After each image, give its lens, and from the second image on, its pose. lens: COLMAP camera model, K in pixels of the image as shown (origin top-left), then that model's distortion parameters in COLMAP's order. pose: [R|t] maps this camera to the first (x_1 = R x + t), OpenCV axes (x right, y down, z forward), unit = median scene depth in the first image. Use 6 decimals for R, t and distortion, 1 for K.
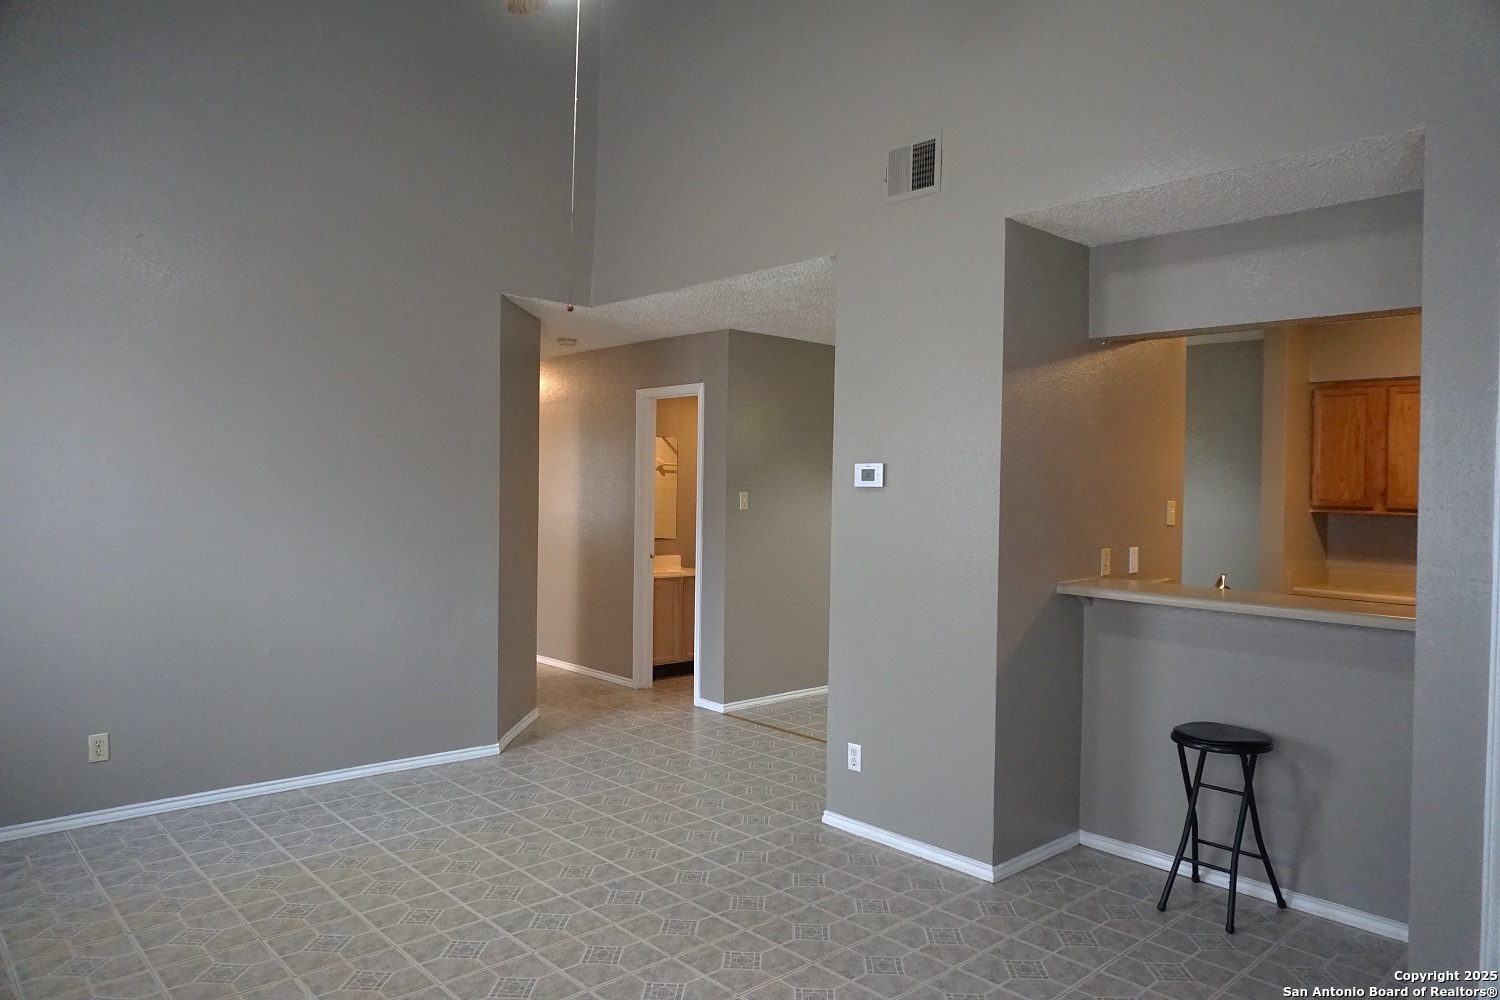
lens RADIAL K [[982.3, 0, 750.0], [0, 982.3, 500.0], [0, 0, 1]] dist [-0.023254, 0.003981]
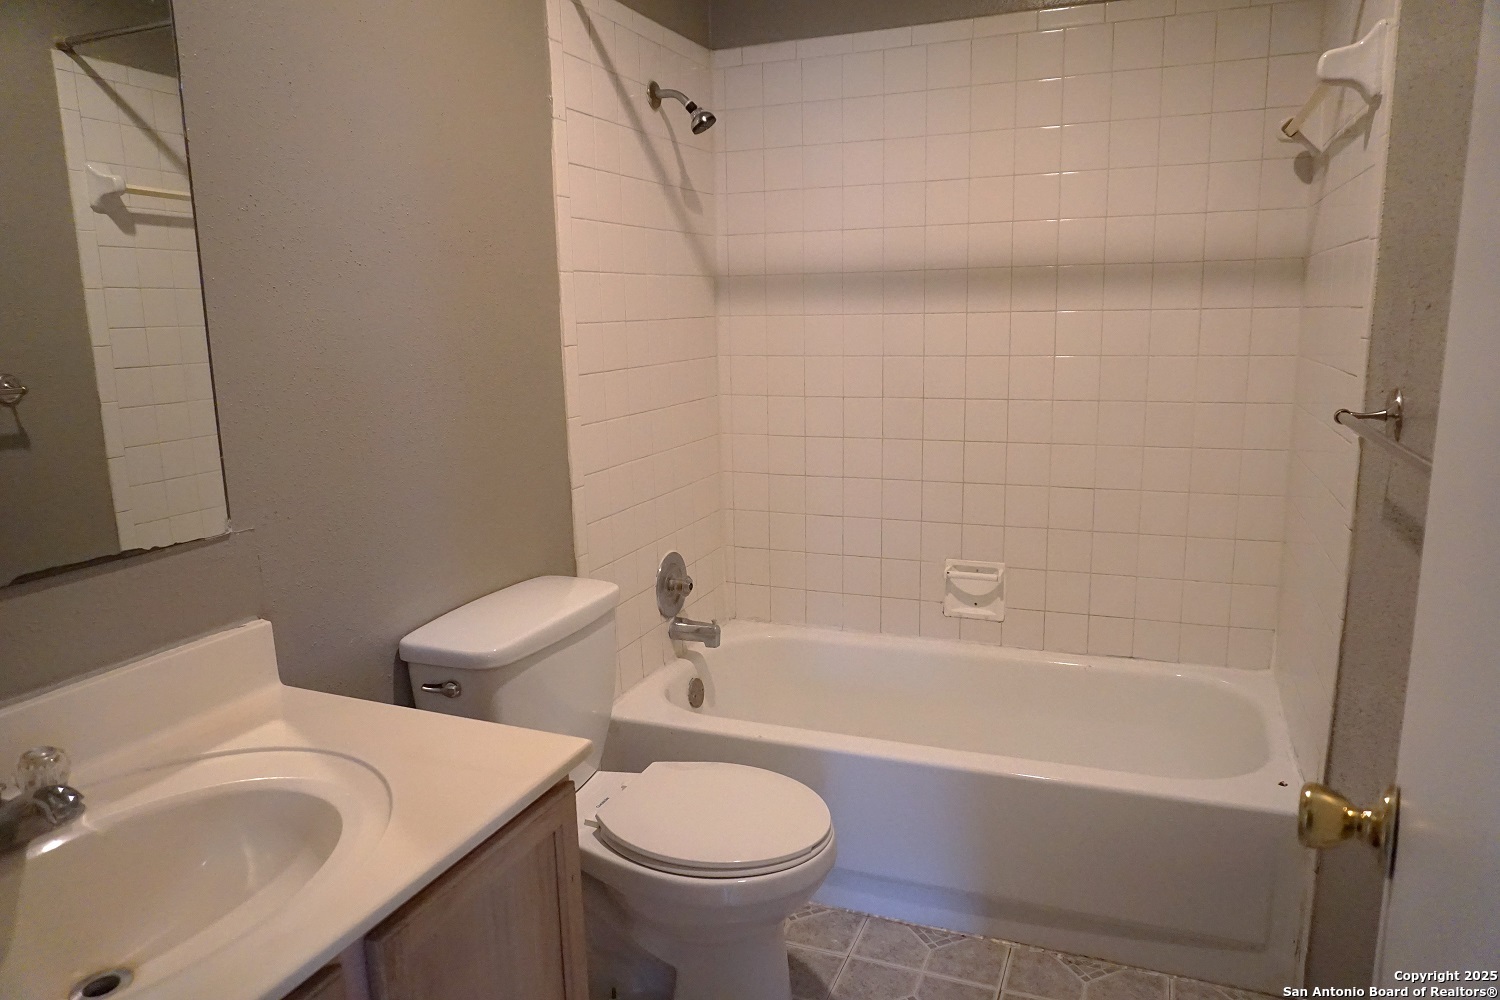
lens RADIAL K [[982.3, 0, 750.0], [0, 982.3, 500.0], [0, 0, 1]] dist [-0.023254, 0.003981]
pose [[0.899570, -0.081488, 0.429108, -0.069559], [0.013920, 0.987292, 0.158306, 0.008921], [-0.436554, -0.136434, 0.889273, 0.856592]]
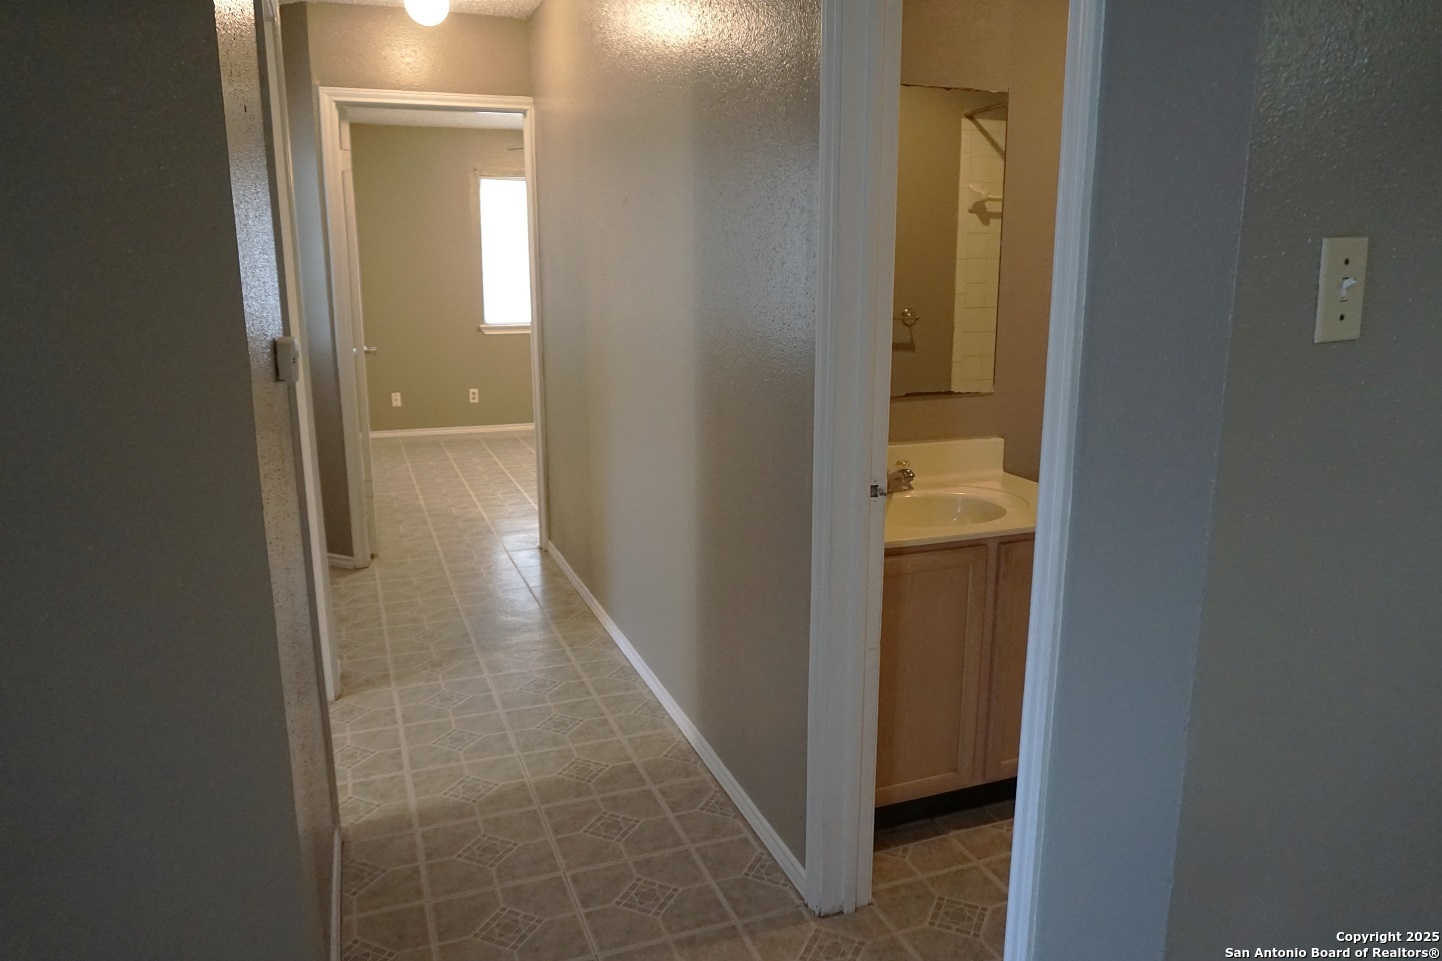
lens RADIAL K [[973.7, 0, 721.0], [0, 973.7, 480.5], [0, 0, 1]] dist [-0.001397, -0.000545]
pose [[0.929285, 0.089391, -0.358384, -0.040436], [-0.019035, 0.980573, 0.195227, 0.005084], [0.368873, -0.174600, 0.912934, 0.682547]]
